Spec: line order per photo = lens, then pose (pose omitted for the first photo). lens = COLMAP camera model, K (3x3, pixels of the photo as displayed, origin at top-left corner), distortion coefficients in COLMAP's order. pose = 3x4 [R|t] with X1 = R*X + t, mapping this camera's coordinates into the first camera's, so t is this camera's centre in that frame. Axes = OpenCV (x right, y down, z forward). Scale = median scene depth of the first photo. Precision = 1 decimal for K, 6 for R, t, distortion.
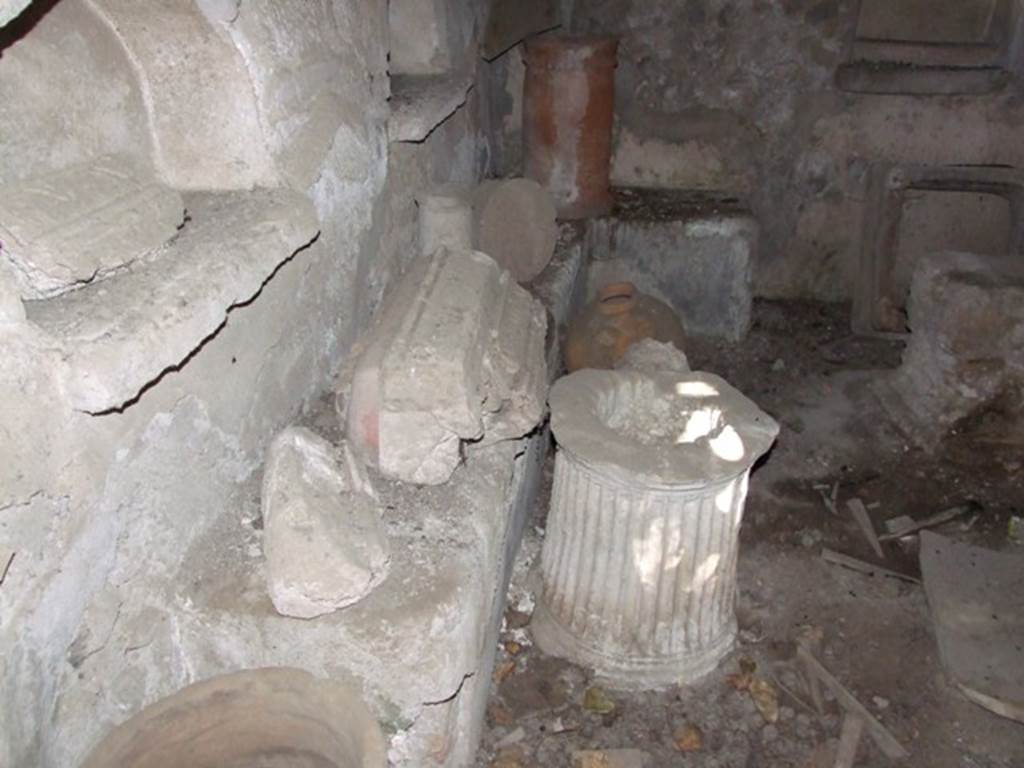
lens RADIAL K [[823.9, 0, 519.4], [0, 823.9, 368.1], [0, 0, 1]] dist [-0.062924, 0.059519]
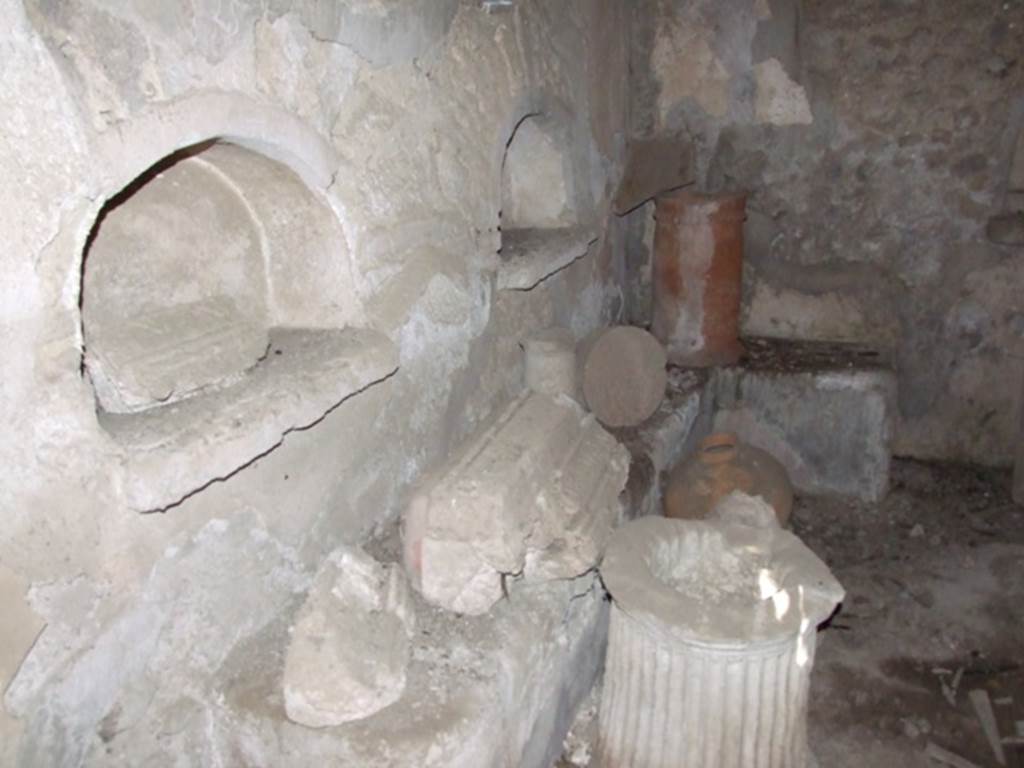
lens RADIAL K [[823.9, 0, 511.6], [0, 823.9, 368.7], [0, 0, 1]] dist [-0.062924, 0.059519]
pose [[0.969969, 0.038765, -0.240120, 0.155521], [-0.079024, 0.983887, -0.160378, -0.001010], [0.230034, 0.174537, 0.957403, -0.020124]]
